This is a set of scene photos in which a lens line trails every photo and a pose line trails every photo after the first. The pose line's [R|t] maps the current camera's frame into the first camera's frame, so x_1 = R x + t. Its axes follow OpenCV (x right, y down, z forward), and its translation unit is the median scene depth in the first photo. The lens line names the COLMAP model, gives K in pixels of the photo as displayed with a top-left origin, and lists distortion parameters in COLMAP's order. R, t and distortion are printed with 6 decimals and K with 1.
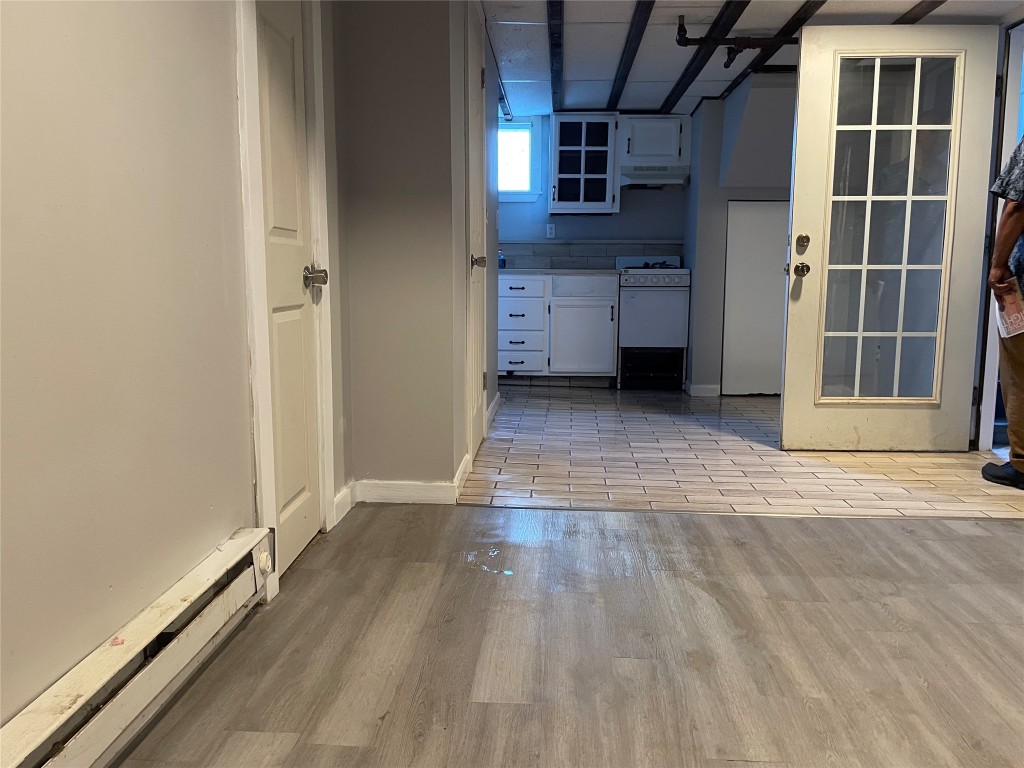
lens RADIAL K [[770.0, 0, 512.1], [0, 770.0, 384.0], [0, 0, 1]] dist [0.038236, -0.073331]
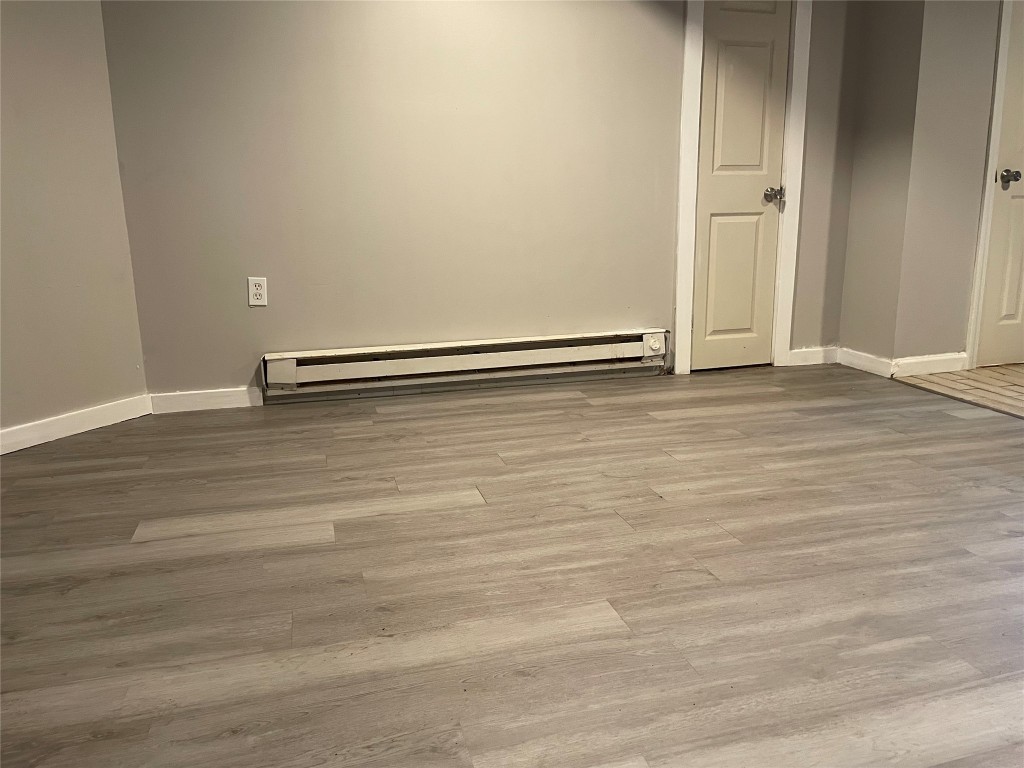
lens RADIAL K [[770.0, 0, 519.5], [0, 770.0, 384.6], [0, 0, 1]] dist [0.038236, -0.073331]
pose [[0.333783, 0.201264, -0.920914, 1.101688], [-0.118415, 0.978155, 0.170855, 0.029488], [0.935183, 0.052021, 0.350324, 0.004409]]
